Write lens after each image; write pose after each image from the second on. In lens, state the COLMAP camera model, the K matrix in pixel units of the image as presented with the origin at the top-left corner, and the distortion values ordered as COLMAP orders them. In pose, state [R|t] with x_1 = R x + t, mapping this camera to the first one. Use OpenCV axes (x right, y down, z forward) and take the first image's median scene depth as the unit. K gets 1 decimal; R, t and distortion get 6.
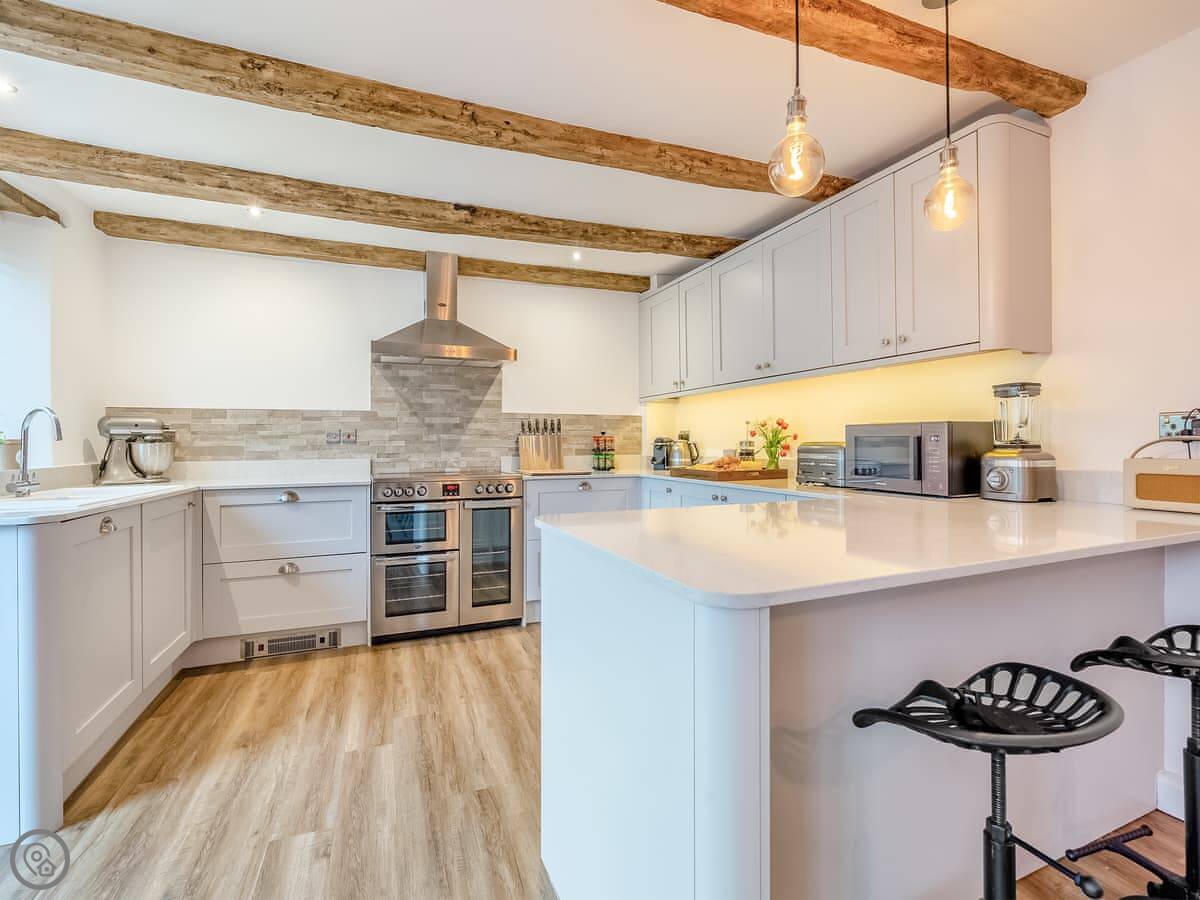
lens RADIAL K [[540.7, 0, 611.6], [0, 540.7, 437.1], [0, 0, 1]] dist [-0.001103, -0.000062]
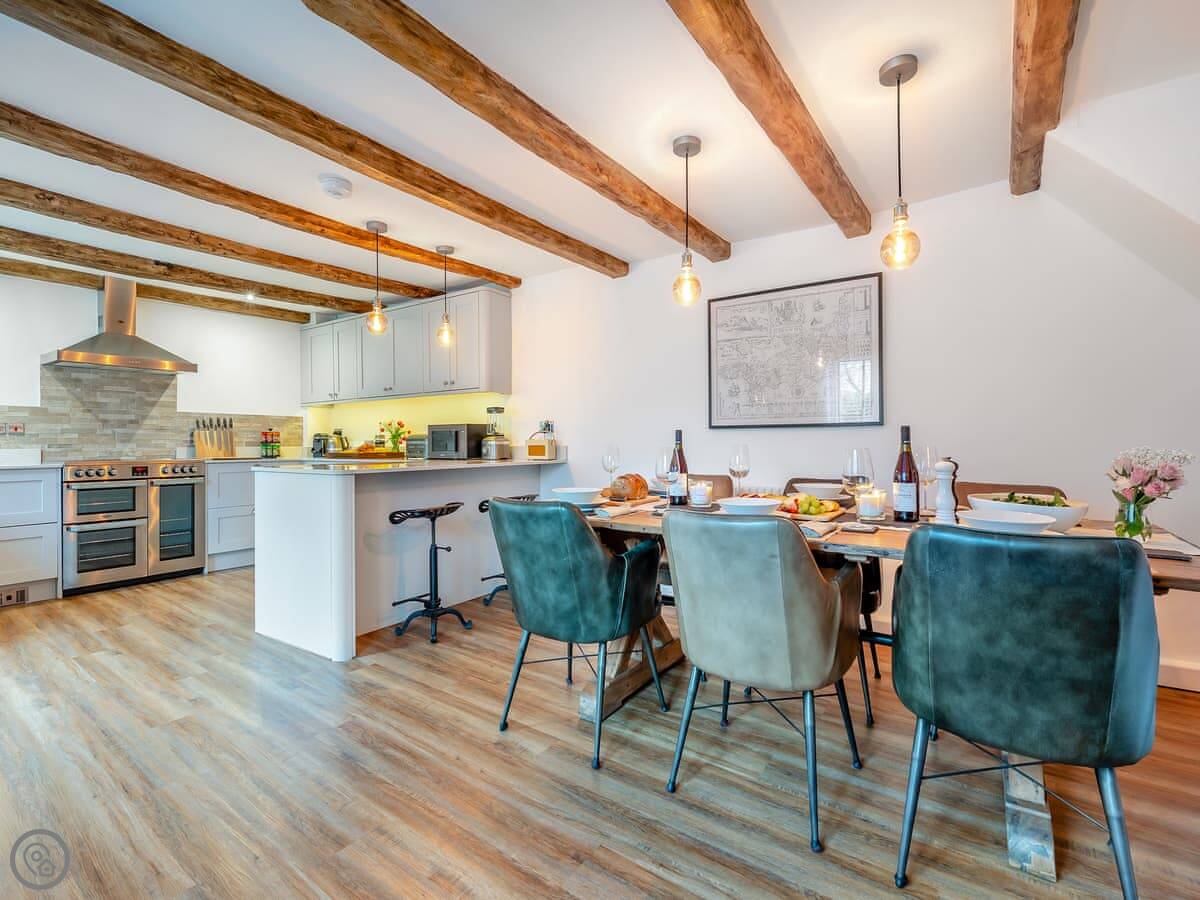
lens RADIAL K [[562.6, 0, 592.2], [0, 562.6, 447.4], [0, 0, 1]] dist [-0.005036, -0.000949]
pose [[0.854465, -0.003117, 0.519500, -0.061249], [-0.002835, 0.999939, 0.010663, 0.020924], [-0.519502, -0.010584, 0.854404, -0.618585]]
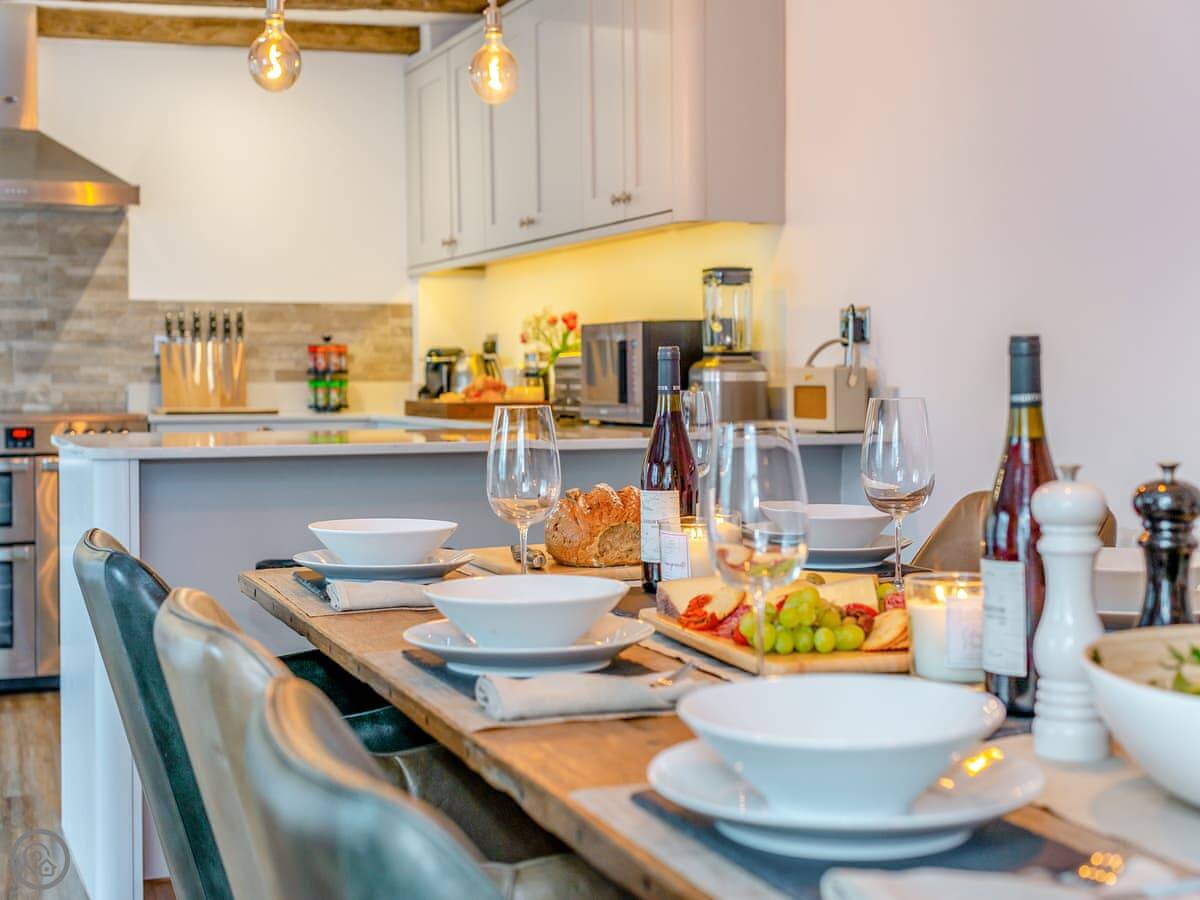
lens RADIAL K [[1773.1, 0, 600.0], [0, 1773.1, 450.0], [0, 0, 1]] dist [-0.036614, -0.048014]
pose [[0.998439, 0.004046, -0.055704, 0.365787], [-0.001175, 0.998674, 0.051470, 0.012226], [0.055838, -0.051324, 0.997120, -0.720297]]
